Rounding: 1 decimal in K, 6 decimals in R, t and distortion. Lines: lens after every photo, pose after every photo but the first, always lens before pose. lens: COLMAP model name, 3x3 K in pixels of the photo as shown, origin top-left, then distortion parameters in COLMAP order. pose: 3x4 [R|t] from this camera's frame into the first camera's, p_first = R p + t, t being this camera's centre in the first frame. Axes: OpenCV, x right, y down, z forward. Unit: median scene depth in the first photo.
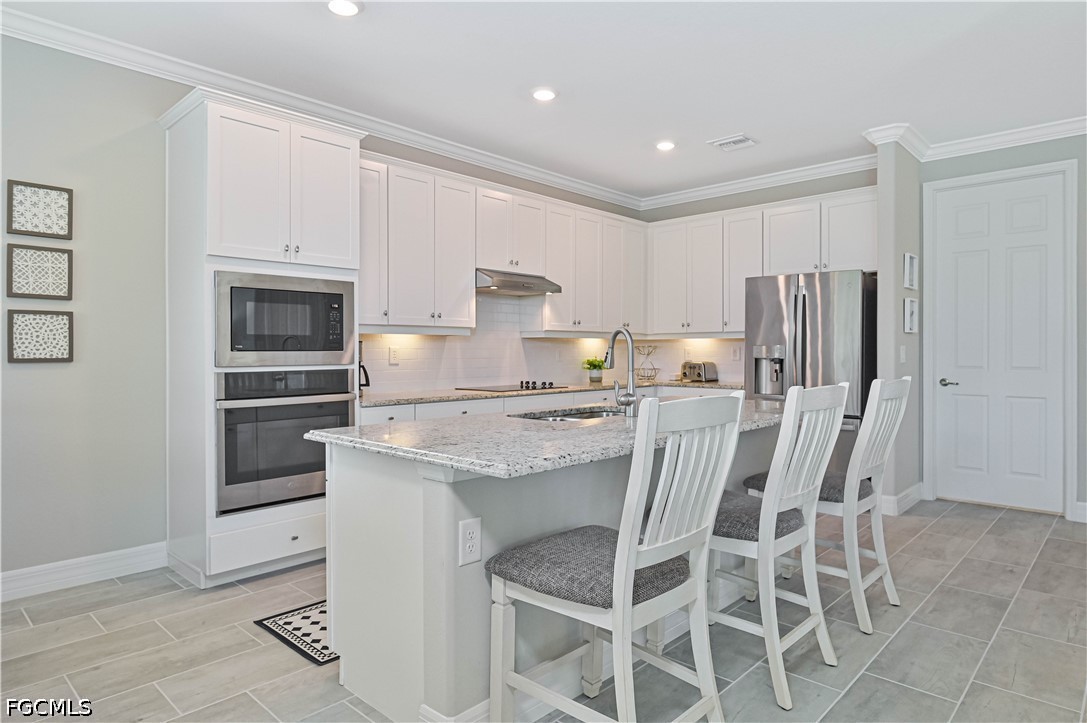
lens RADIAL K [[634.1, 0, 543.7], [0, 634.1, 354.0], [0, 0, 1]] dist [0.000331, 0.000325]
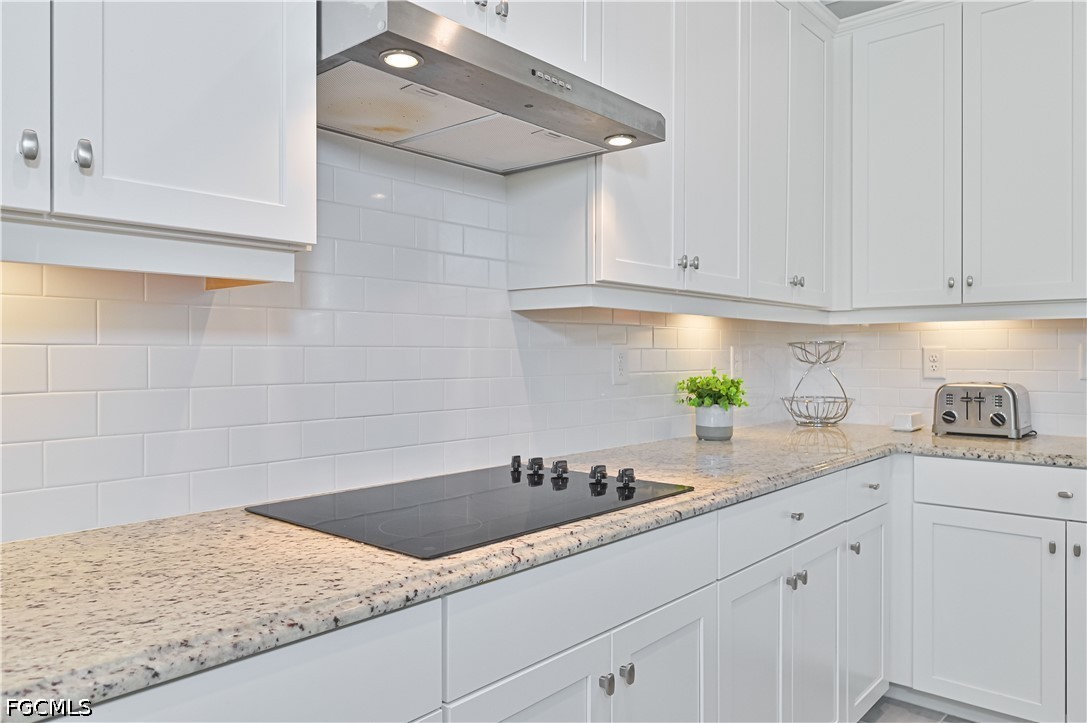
lens RADIAL K [[735.6, 0, 542.4], [0, 735.6, 357.0], [0, 0, 1]] dist [-0.008322, -0.007155]
pose [[0.999327, 0.001054, 0.036673, -0.031118], [-0.000990, 0.999998, -0.001771, -0.002218], [-0.036675, 0.001733, 0.999326, 0.592139]]
